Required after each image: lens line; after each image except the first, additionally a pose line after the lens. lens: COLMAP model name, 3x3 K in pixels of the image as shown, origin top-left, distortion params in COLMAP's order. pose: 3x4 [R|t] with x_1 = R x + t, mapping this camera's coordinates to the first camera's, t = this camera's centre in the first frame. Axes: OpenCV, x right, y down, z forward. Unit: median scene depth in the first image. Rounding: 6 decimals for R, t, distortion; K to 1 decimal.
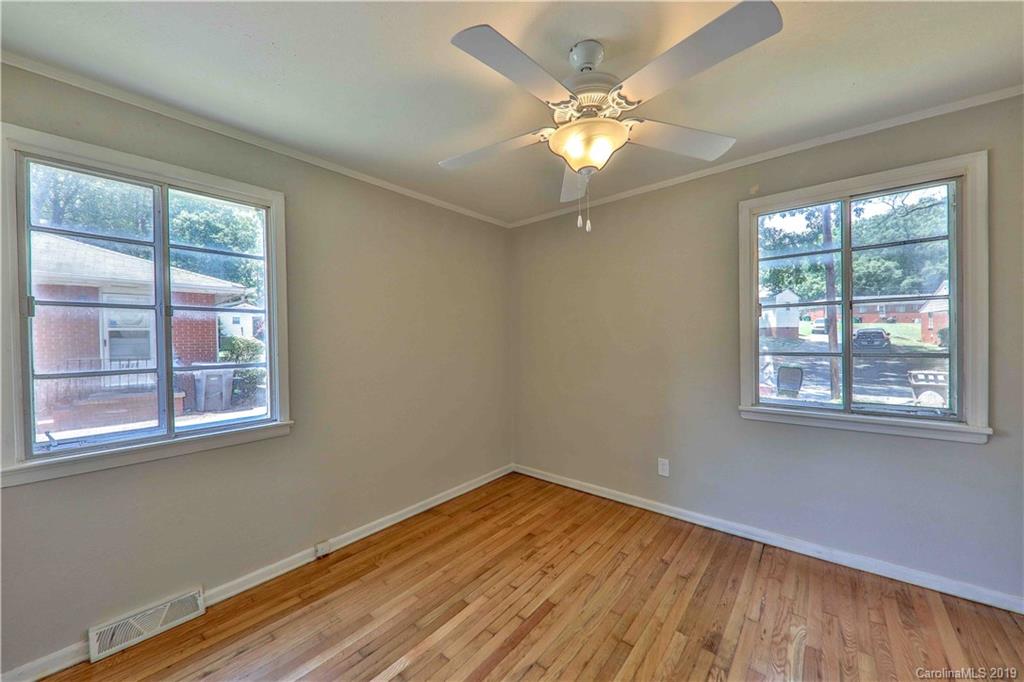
lens RADIAL K [[369.3, 0, 512.0], [0, 369.3, 341.0], [0, 0, 1]] dist [-0.010484, -0.000357]
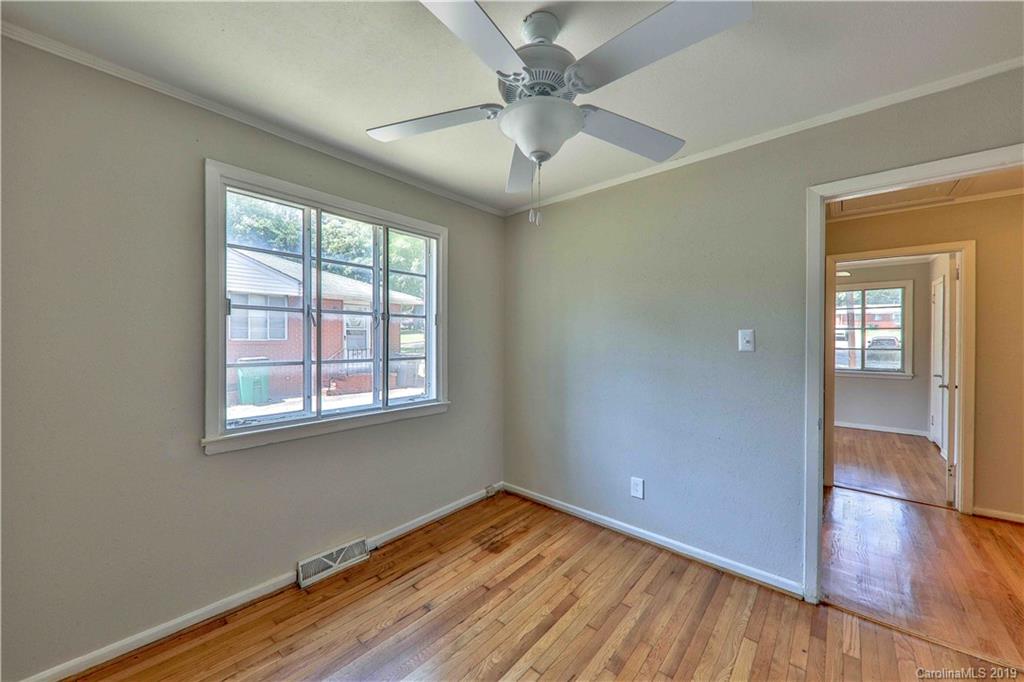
lens RADIAL K [[388.8, 0, 534.7], [0, 388.8, 341.4], [0, 0, 1]] dist [0.012776, -0.000362]
pose [[0.999483, 0.017292, 0.027096, -0.337415], [-0.017085, 0.999823, -0.007855, 0.009933], [-0.027227, 0.007388, 0.999602, -0.387382]]
